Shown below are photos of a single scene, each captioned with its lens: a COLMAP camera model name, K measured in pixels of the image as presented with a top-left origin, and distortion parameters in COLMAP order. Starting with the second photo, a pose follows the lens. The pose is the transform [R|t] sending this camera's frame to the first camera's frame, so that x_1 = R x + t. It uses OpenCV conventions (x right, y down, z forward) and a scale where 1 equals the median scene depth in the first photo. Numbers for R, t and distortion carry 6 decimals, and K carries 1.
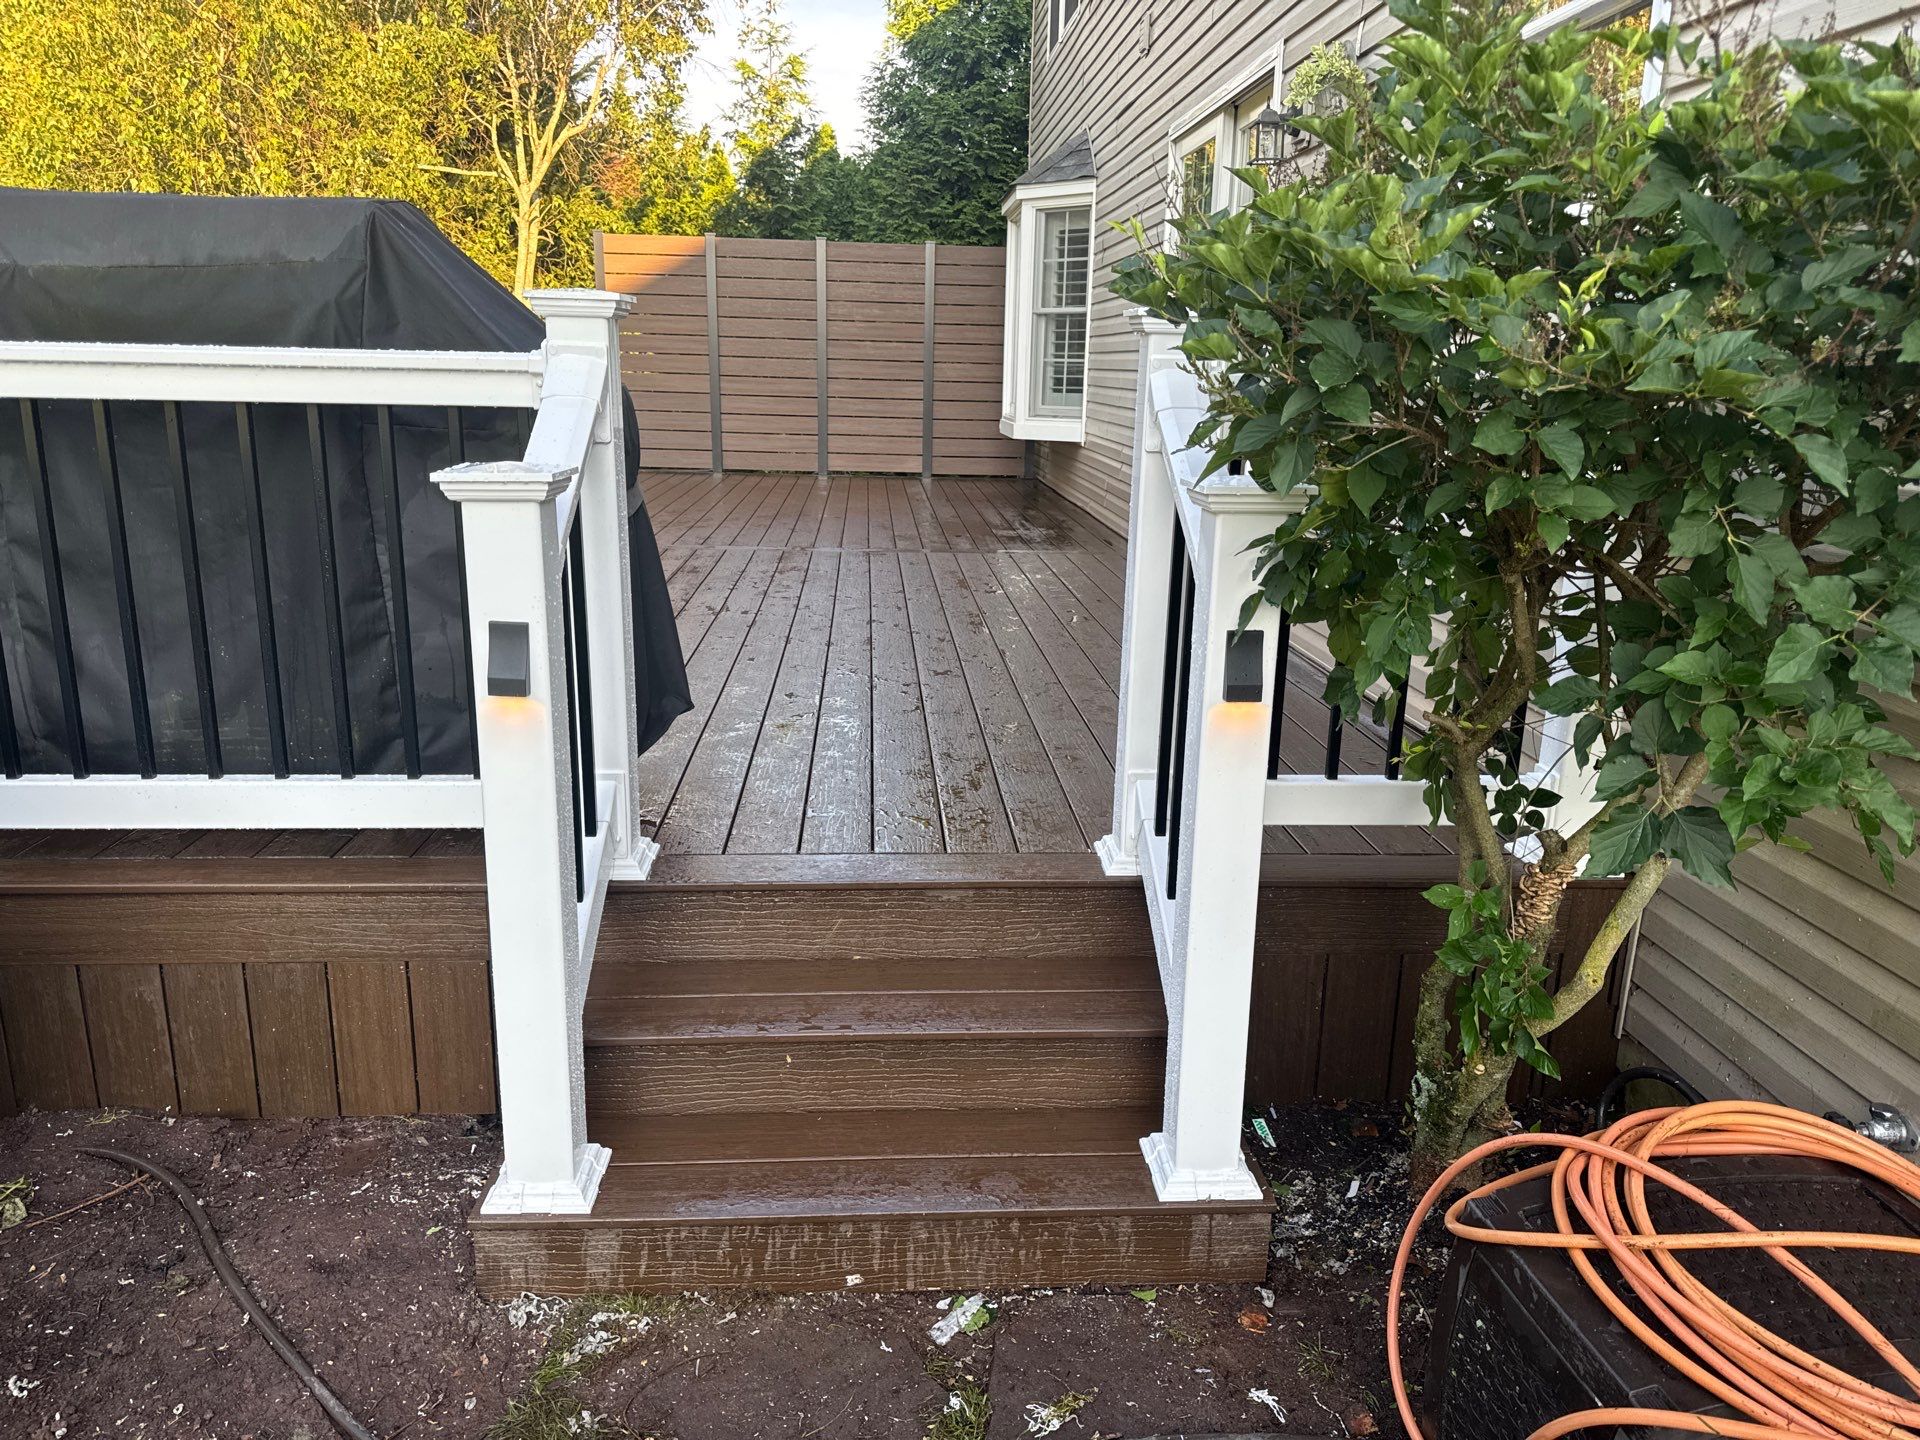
lens RADIAL K [[1356.4, 0, 952.7], [0, 1356.4, 726.3], [0, 0, 1]] dist [0.090852, -0.181546]
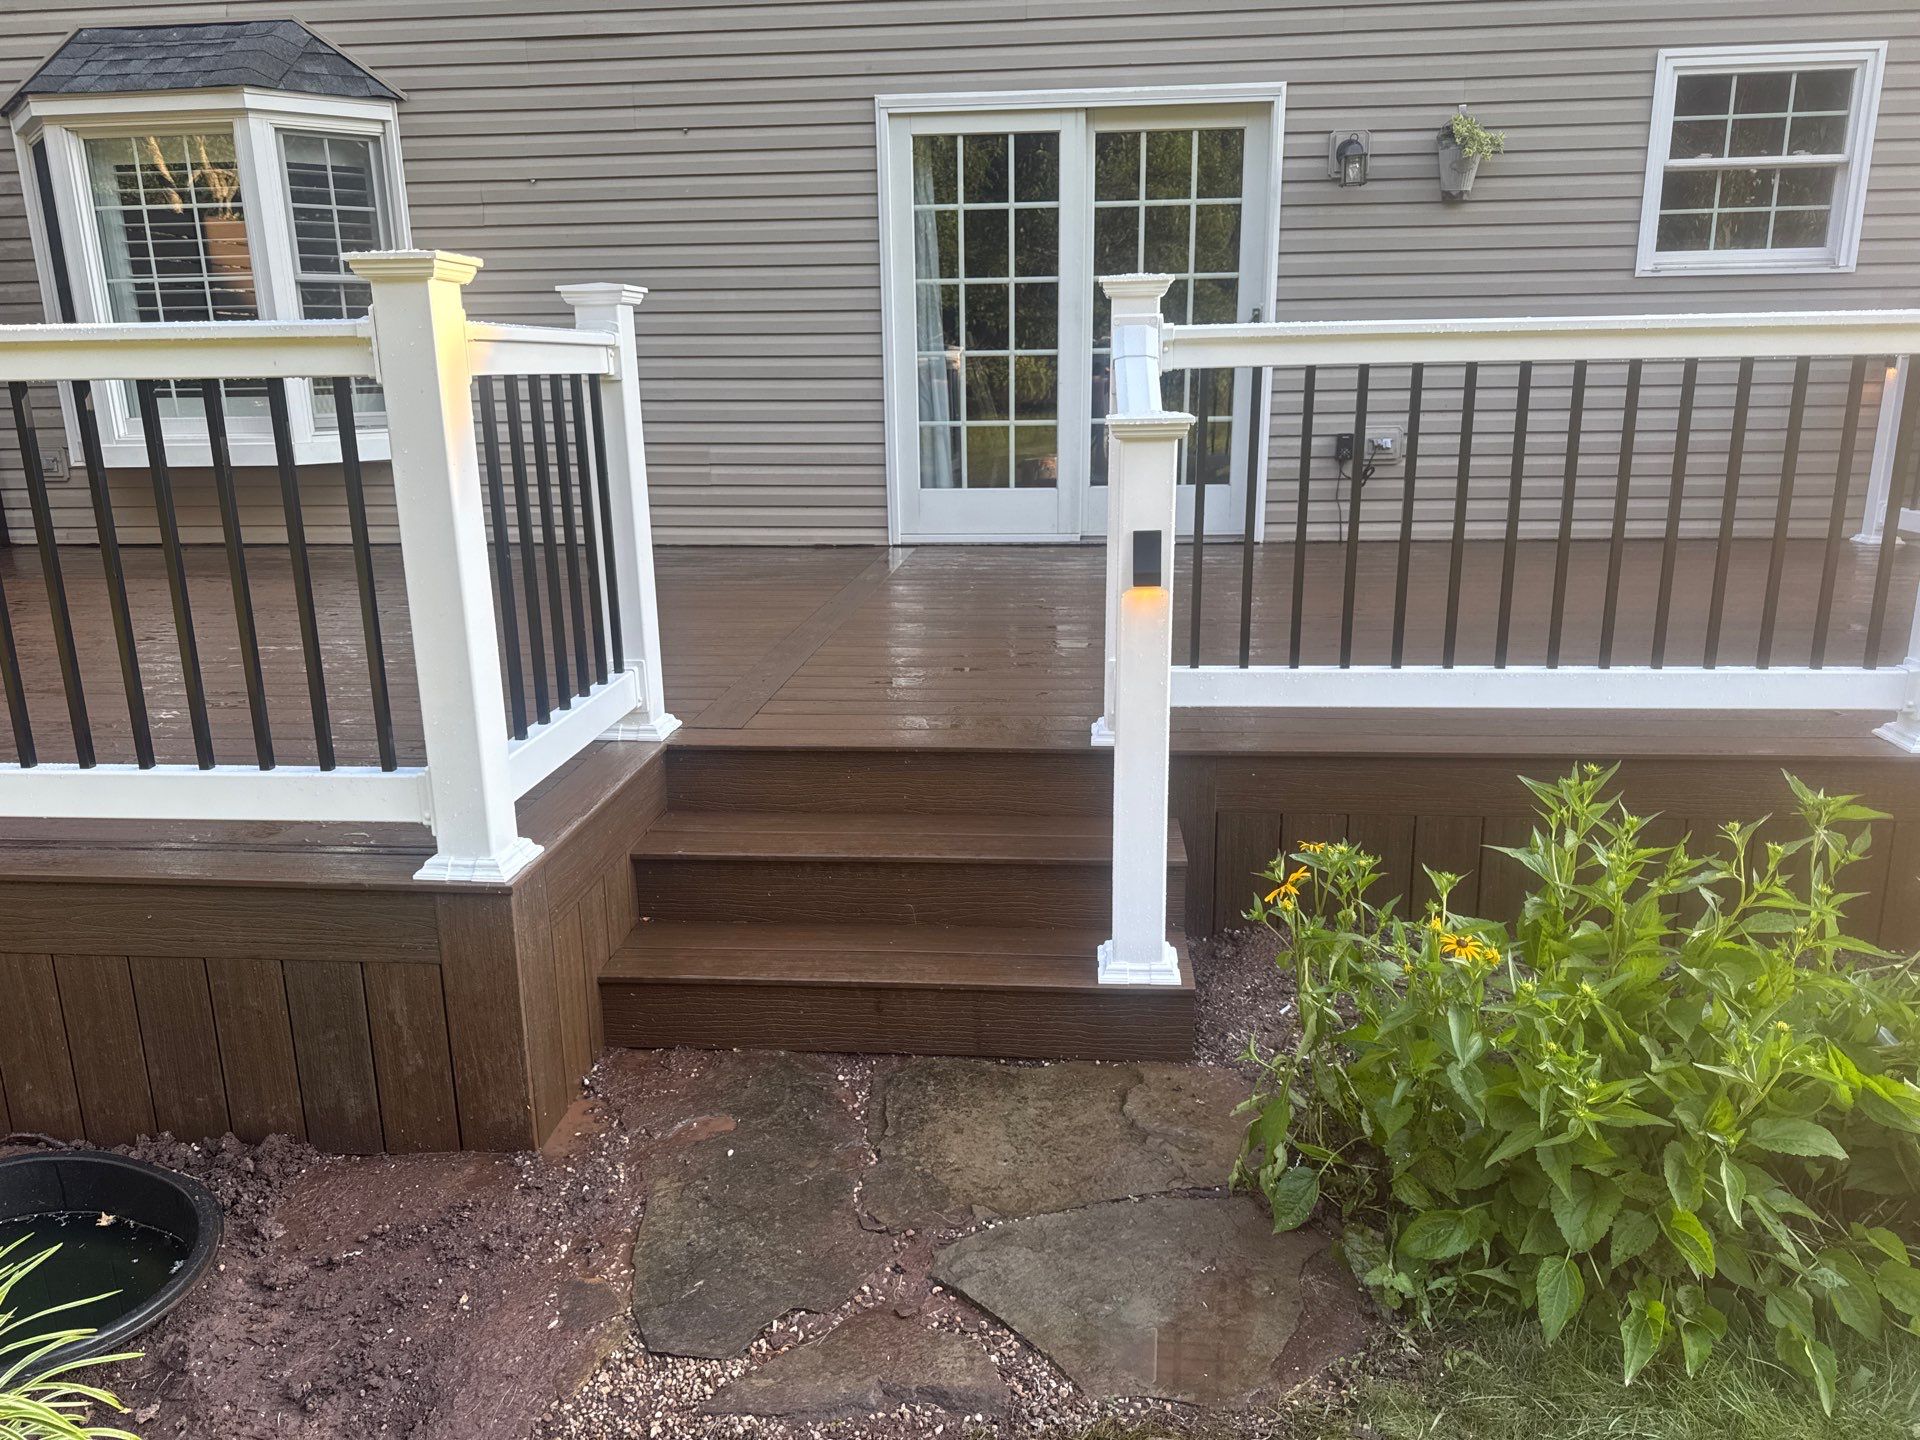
lens RADIAL K [[1339.2, 0, 955.7], [0, 1339.2, 726.6], [0, 0, 1]] dist [0.008049, -0.006113]
pose [[0.149145, -0.282616, 0.947567, -0.365736], [0.270518, 0.933389, 0.235808, -0.101546], [-0.951092, 0.221164, 0.215663, 0.366390]]
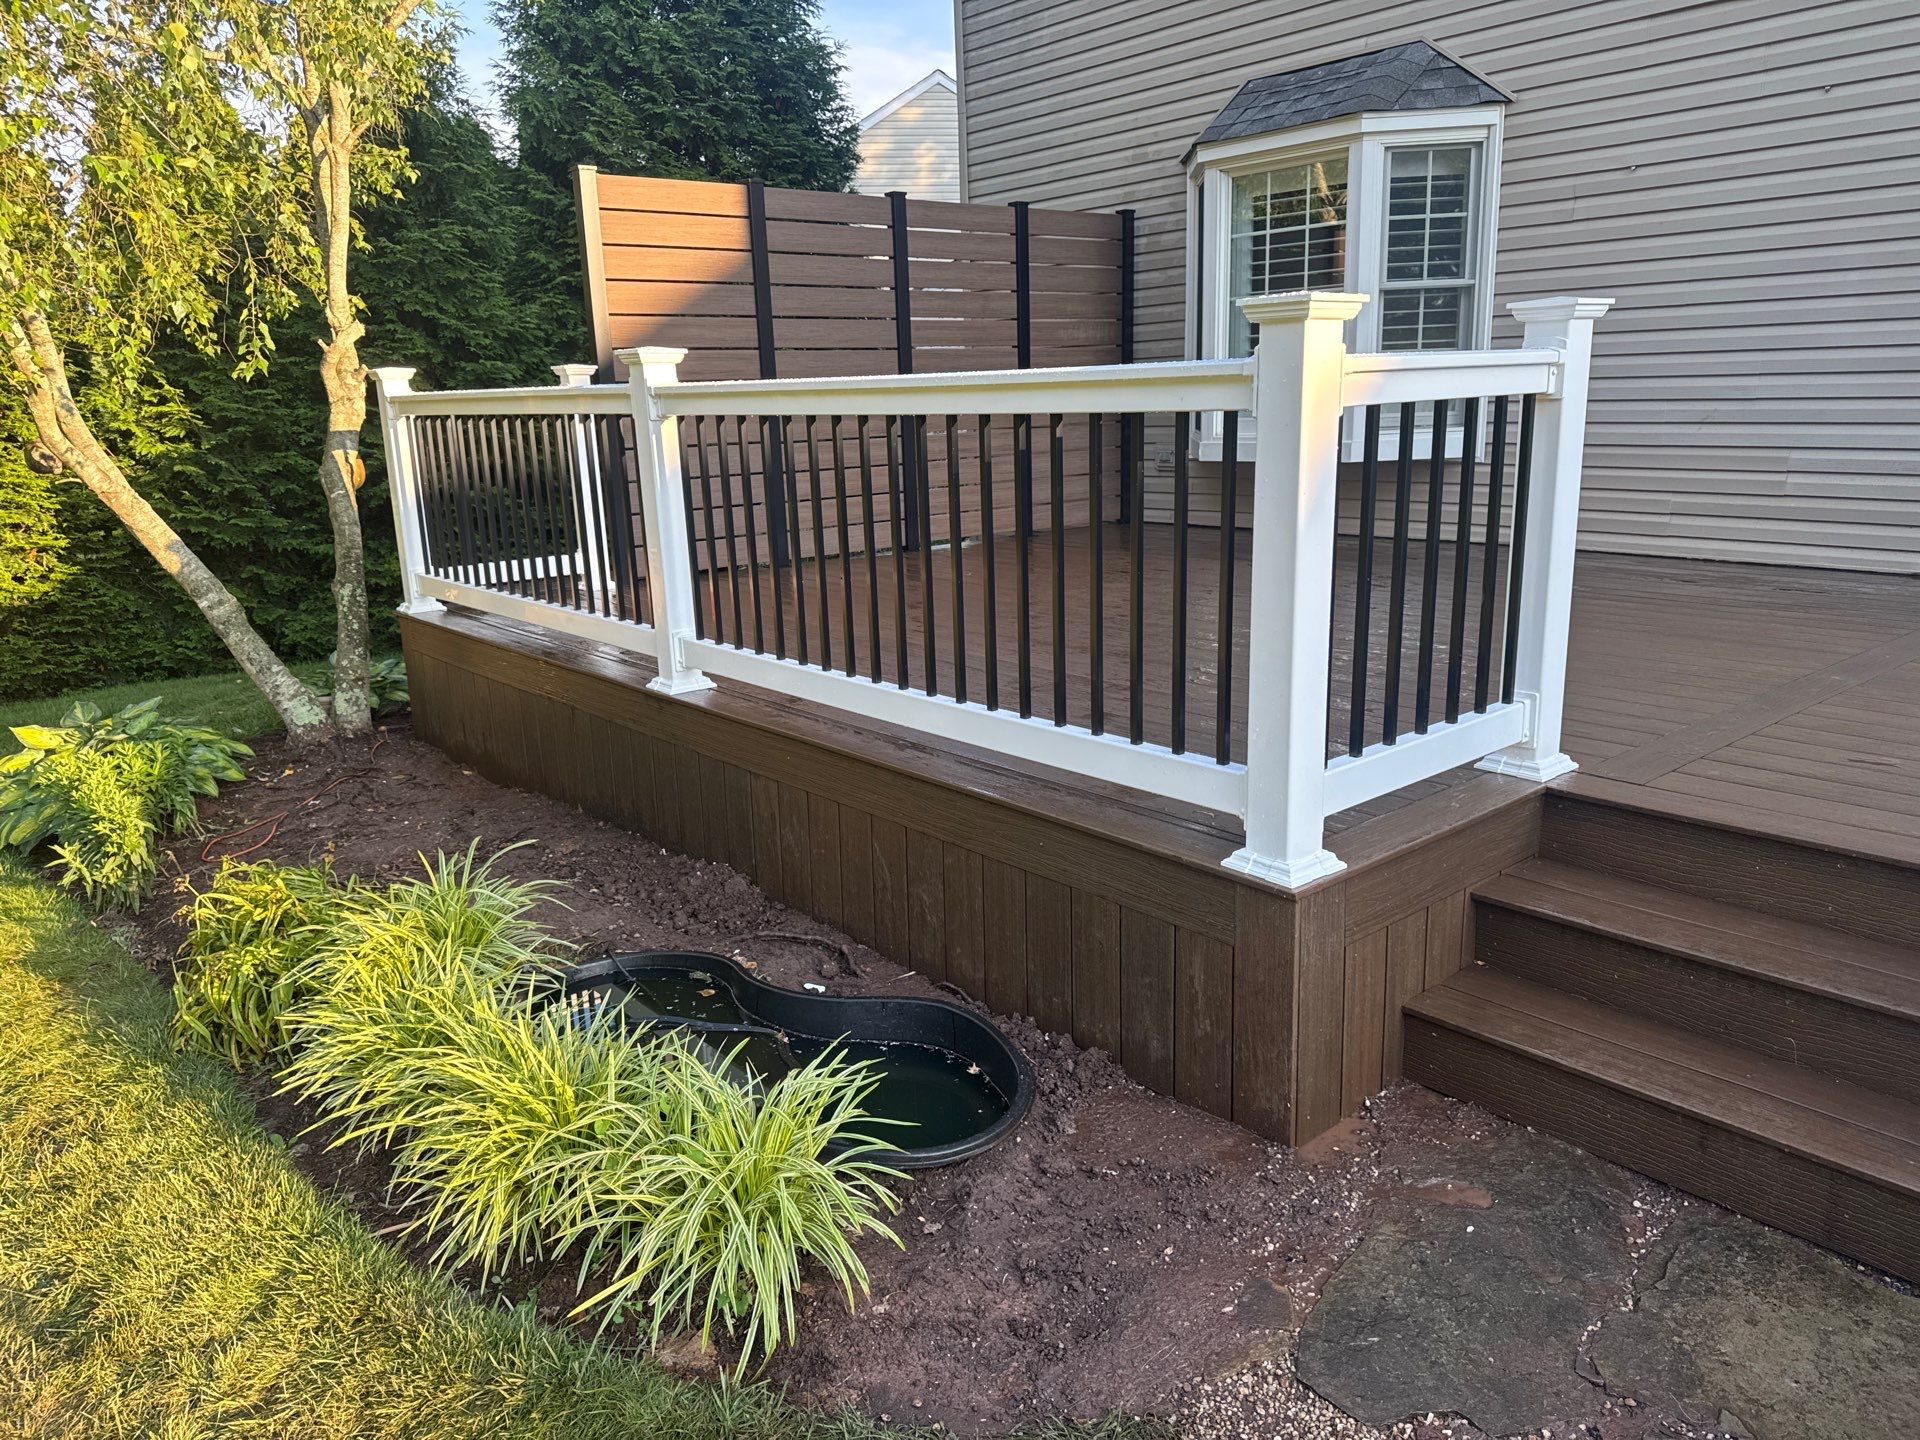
lens RADIAL K [[1333.8, 0, 960.0], [0, 1333.8, 720.0], [0, 0, 1]] dist [0.033335, -0.041066]
pose [[0.797584, -0.195199, 0.570752, -0.354758], [0.202502, 0.977928, 0.051472, -0.099289], [-0.568202, 0.074525, 0.819508, 0.345771]]
